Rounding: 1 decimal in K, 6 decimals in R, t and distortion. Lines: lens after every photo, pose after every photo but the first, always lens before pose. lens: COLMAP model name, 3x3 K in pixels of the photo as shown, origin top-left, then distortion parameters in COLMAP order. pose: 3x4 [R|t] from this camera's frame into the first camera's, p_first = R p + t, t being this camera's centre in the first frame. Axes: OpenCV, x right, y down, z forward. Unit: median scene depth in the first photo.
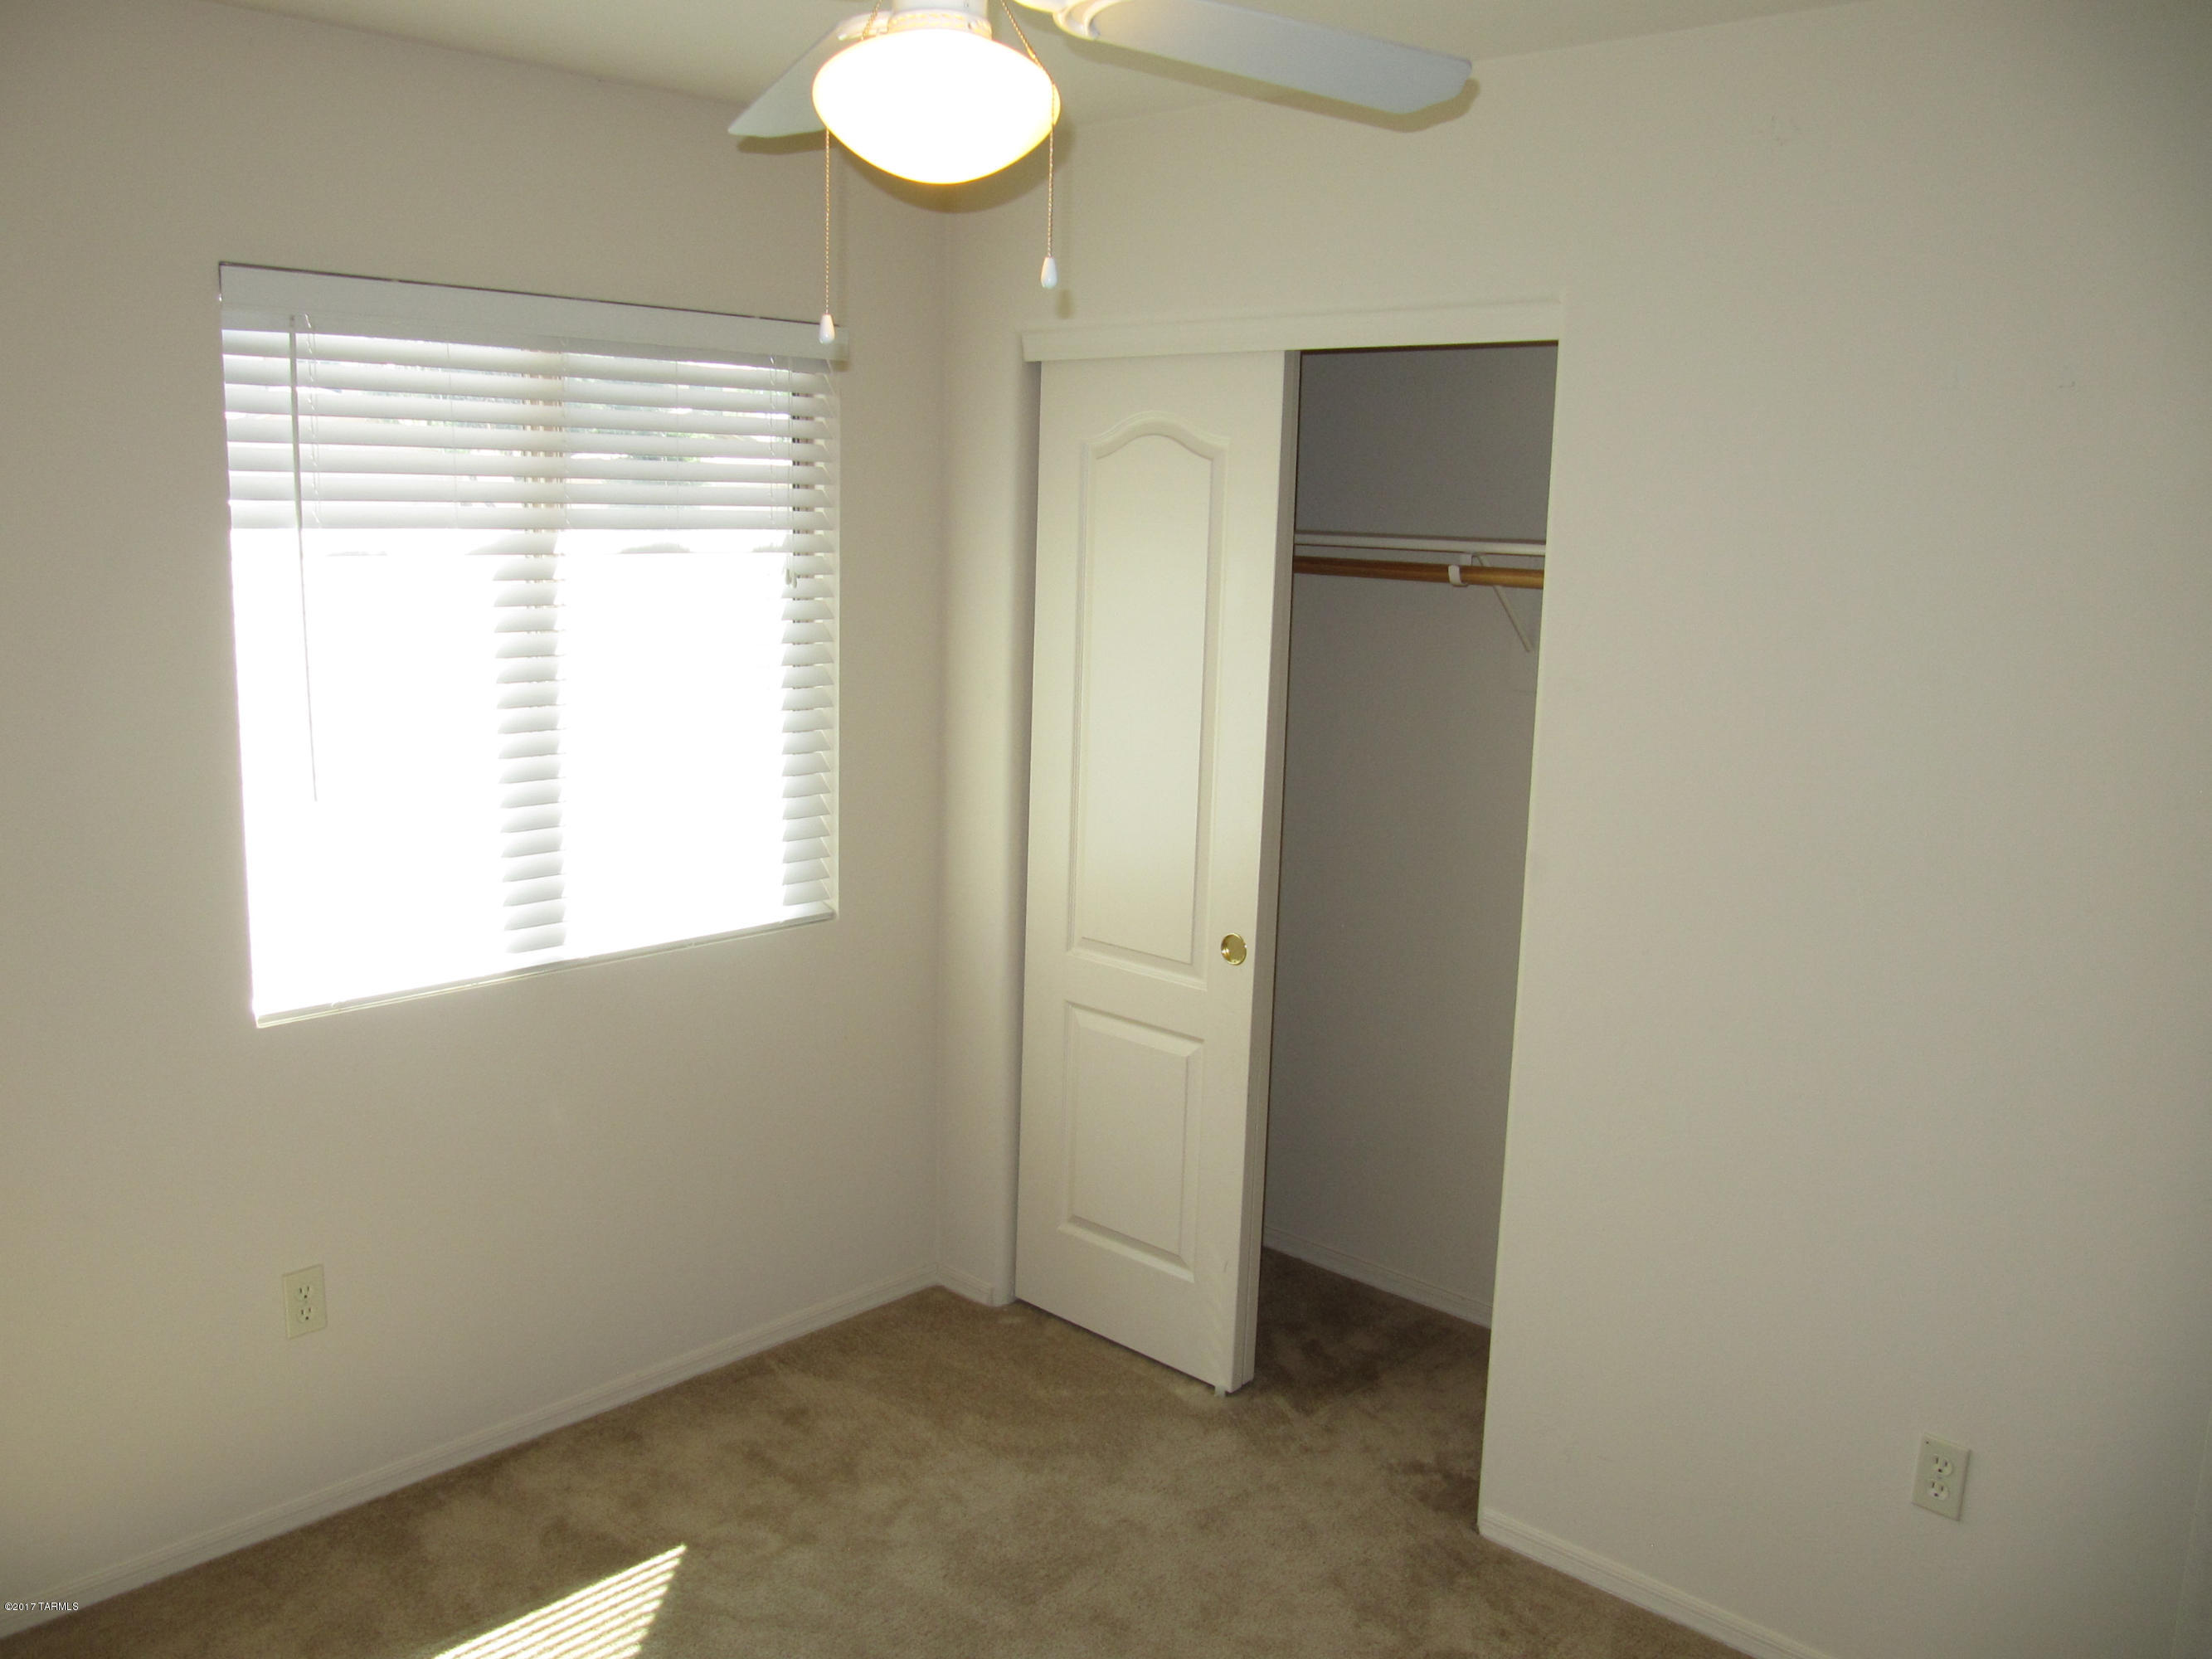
lens RADIAL K [[1818.9, 0, 1104.4], [0, 1818.9, 837.1], [0, 0, 1]] dist [-0.021893, -0.001361]
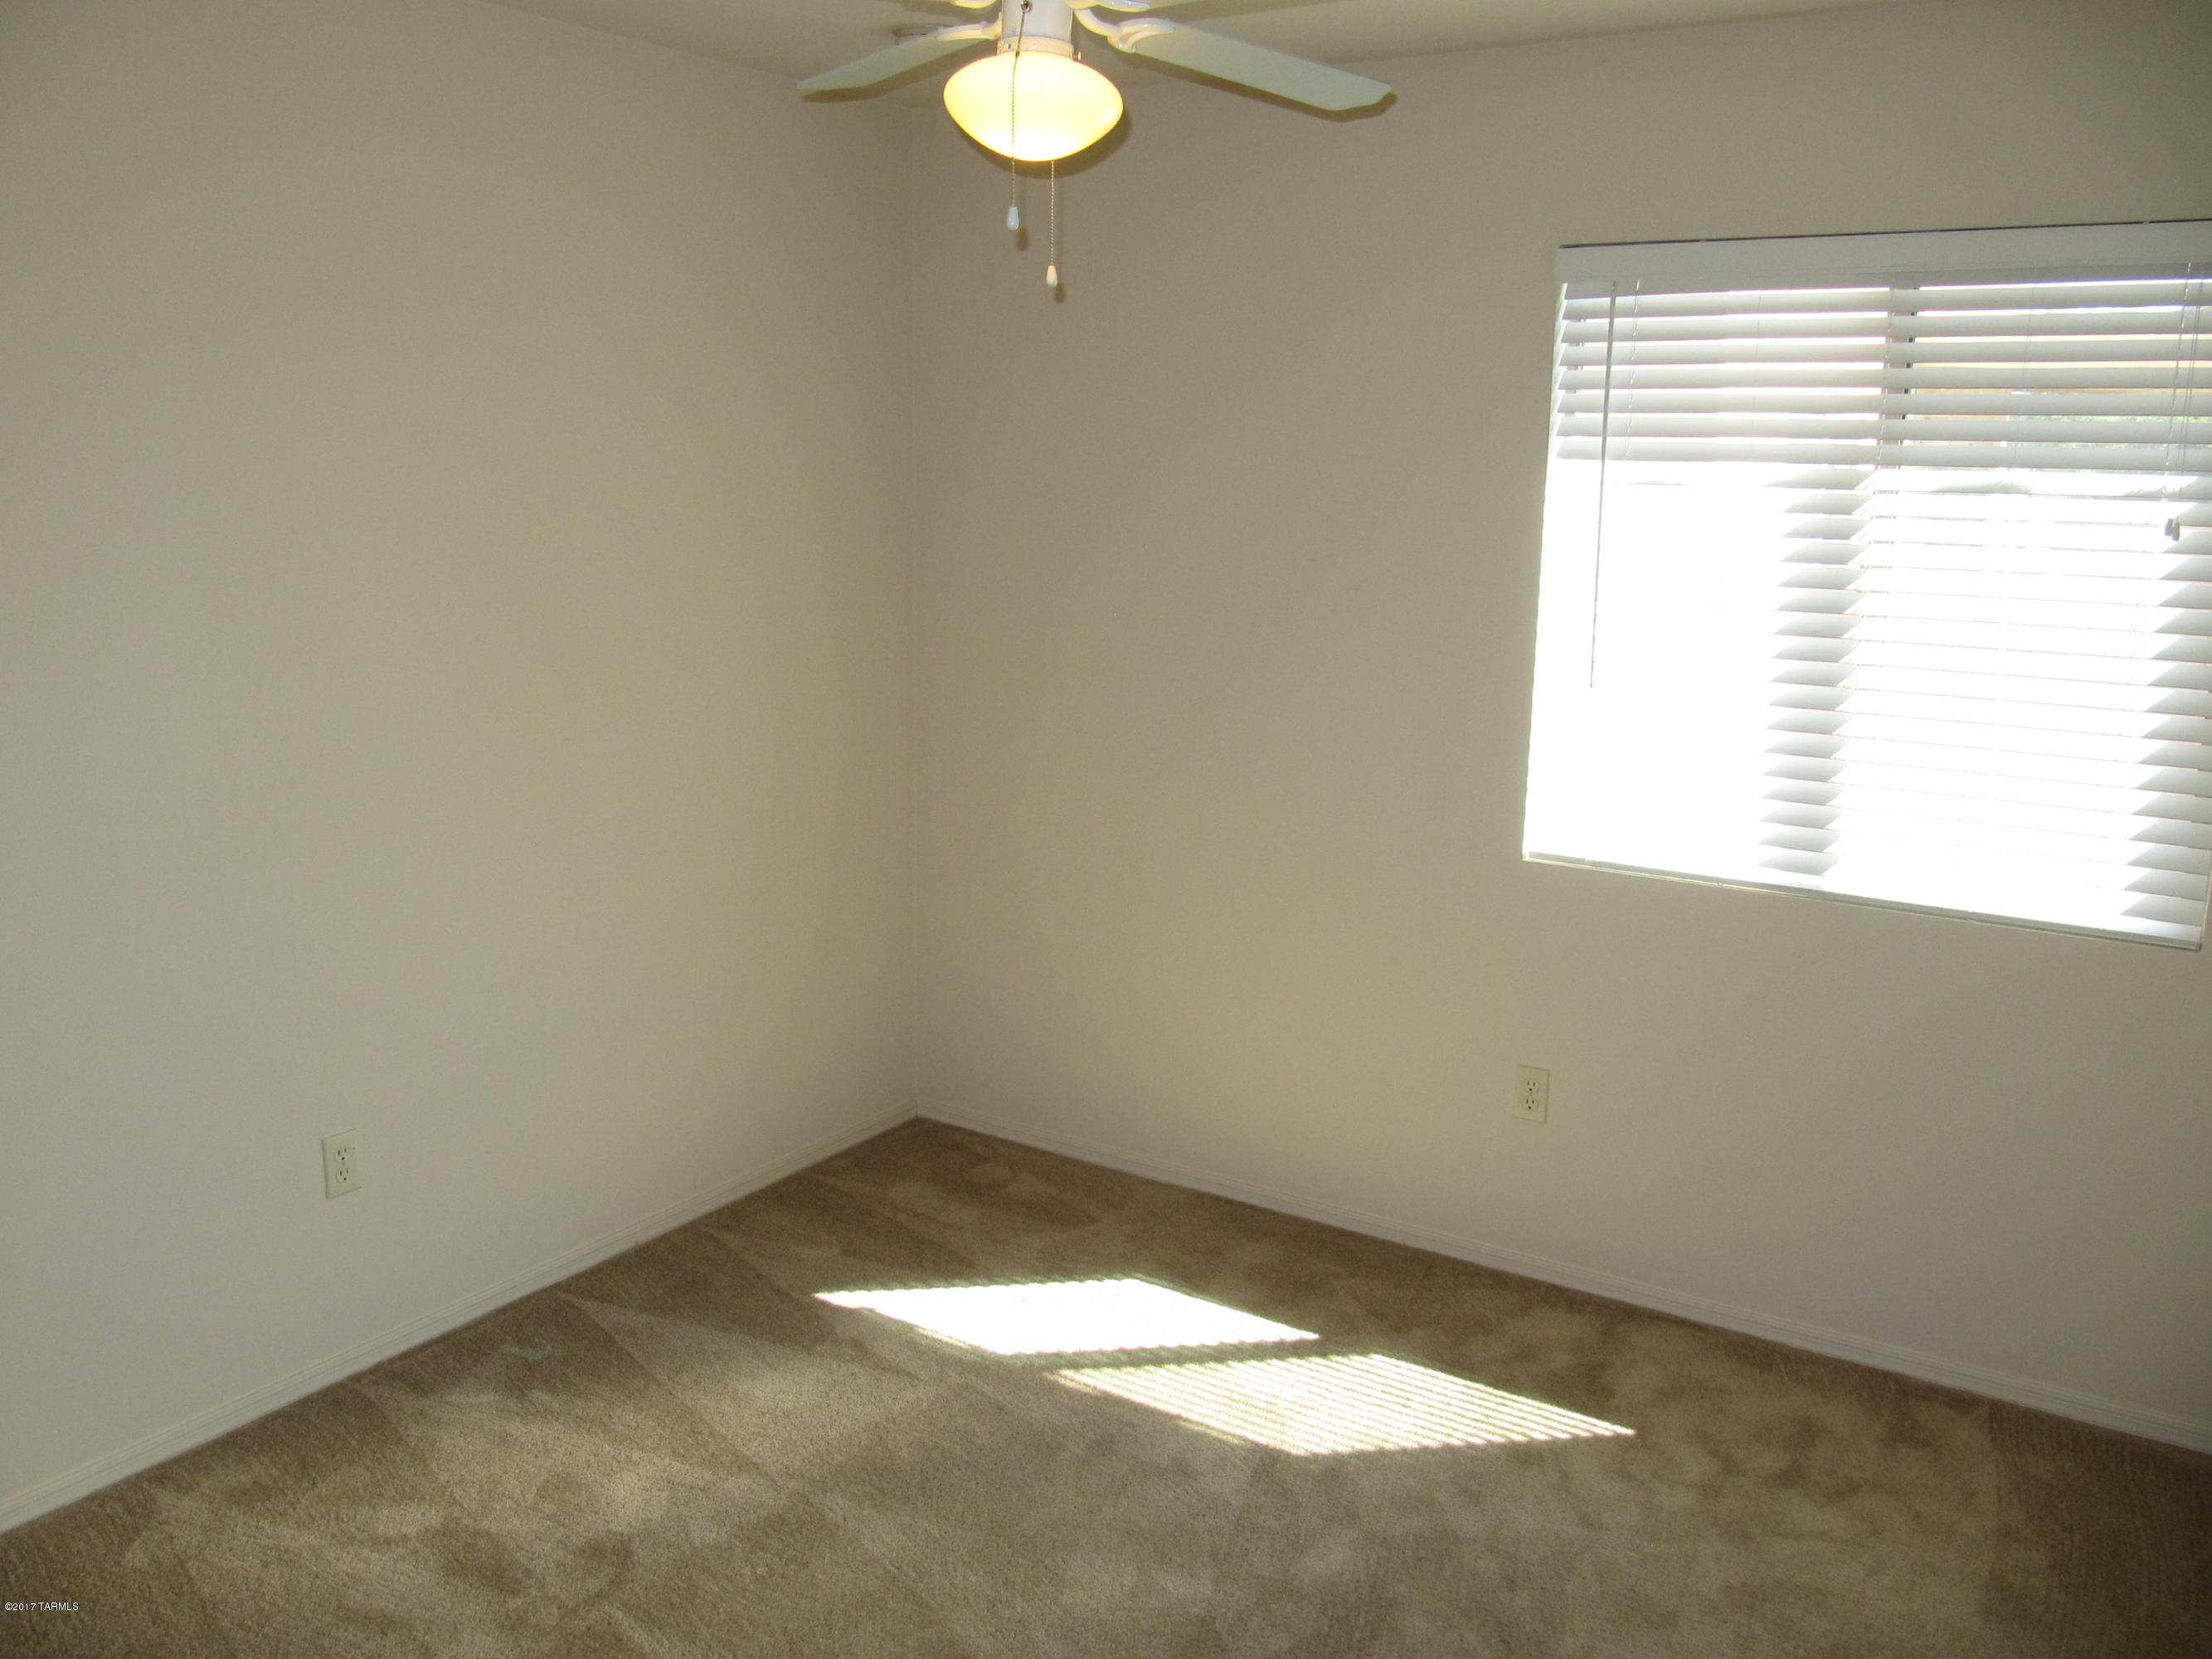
lens RADIAL K [[1814.6, 0, 1091.7], [0, 1814.6, 824.1], [0, 0, 1]] dist [-0.042741, 0.001647]
pose [[0.176874, 0.192387, -0.965248, 0.662116], [-0.174446, 0.971311, 0.161630, -0.066641], [0.968651, 0.139796, 0.205361, 0.434247]]
